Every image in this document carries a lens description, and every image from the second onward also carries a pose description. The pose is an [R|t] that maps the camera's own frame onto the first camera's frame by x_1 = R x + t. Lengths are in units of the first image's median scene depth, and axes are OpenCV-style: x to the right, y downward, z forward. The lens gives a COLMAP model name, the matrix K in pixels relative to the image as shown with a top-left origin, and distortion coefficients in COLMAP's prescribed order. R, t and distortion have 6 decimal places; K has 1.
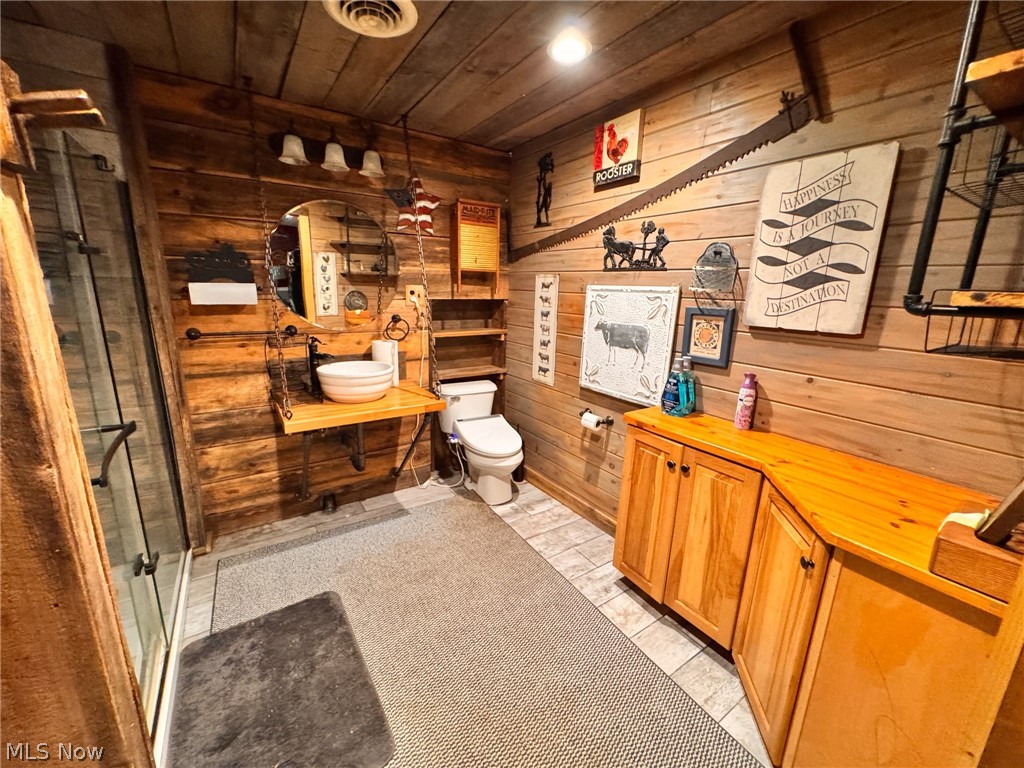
lens RADIAL K [[409.9, 0, 511.1], [0, 409.9, 382.5], [0, 0, 1]] dist [-0.004117, -0.000087]
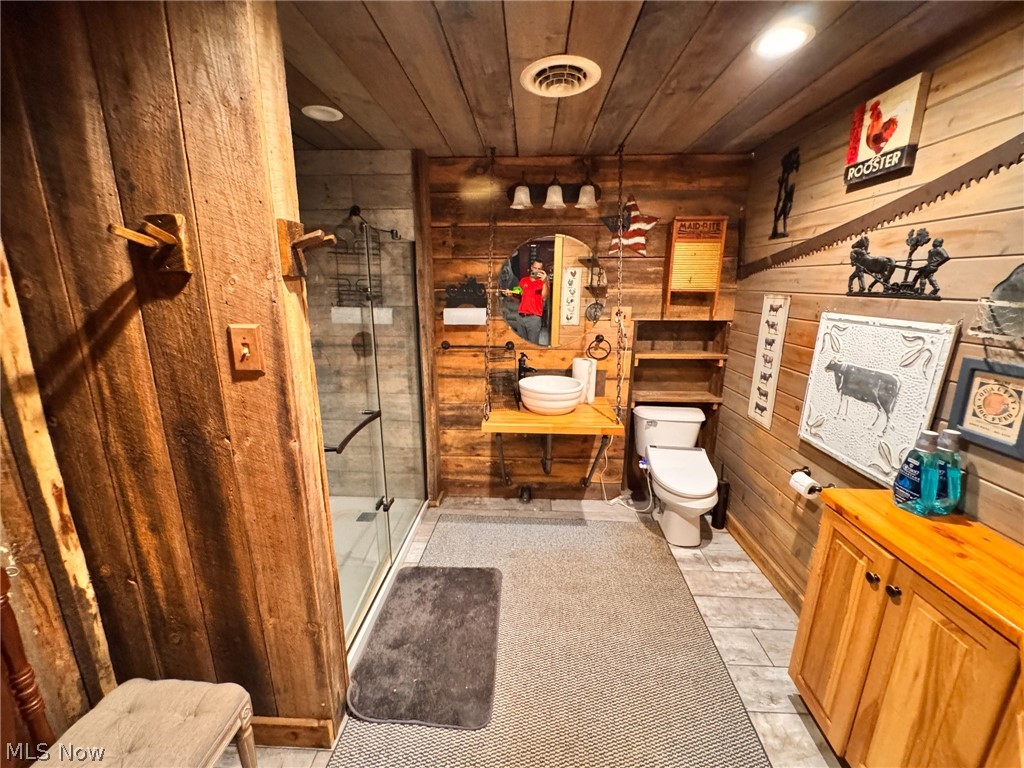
lens RADIAL K [[409.9, 0, 511.1], [0, 409.9, 382.5], [0, 0, 1]] dist [-0.004117, -0.000087]
pose [[0.803955, 0.117729, -0.582920, 0.193051], [-0.117836, 0.992310, 0.037892, -0.068954], [0.582898, 0.038226, 0.811646, 0.026966]]
